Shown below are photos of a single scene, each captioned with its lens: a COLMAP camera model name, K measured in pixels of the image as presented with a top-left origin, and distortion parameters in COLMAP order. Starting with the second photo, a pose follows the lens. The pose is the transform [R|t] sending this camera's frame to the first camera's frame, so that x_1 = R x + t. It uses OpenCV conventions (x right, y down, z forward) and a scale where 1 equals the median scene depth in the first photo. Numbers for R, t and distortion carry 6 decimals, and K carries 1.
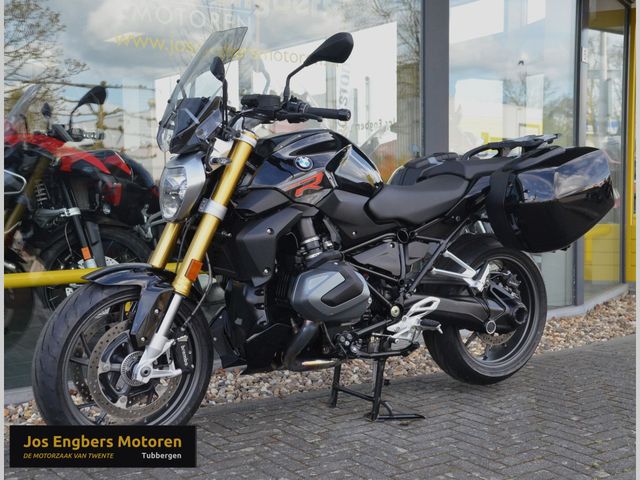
lens RADIAL K [[911.4, 0, 332.3], [0, 911.4, 241.9], [0, 0, 1]] dist [0.132143, 0.008893]
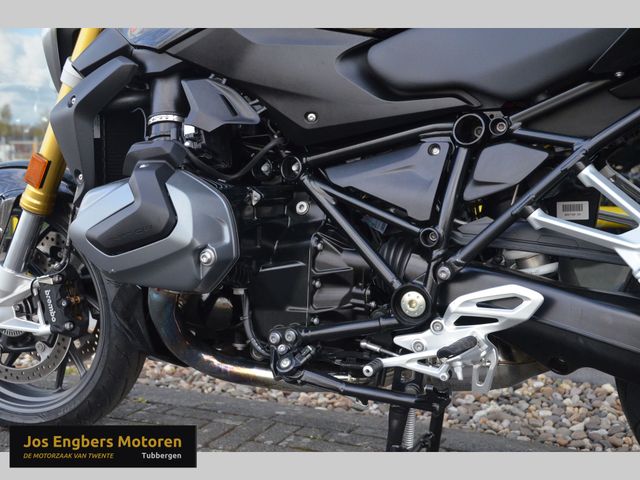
lens RADIAL K [[784.6, 0, 320.0], [0, 784.6, 240.0], [0, 0, 1]] dist [-0.009852, 0.546473]
pose [[0.506613, 0.089295, -0.857537, 0.388224], [-0.069288, 0.995622, 0.062739, 0.028620], [0.859385, 0.027633, 0.510582, 0.839224]]
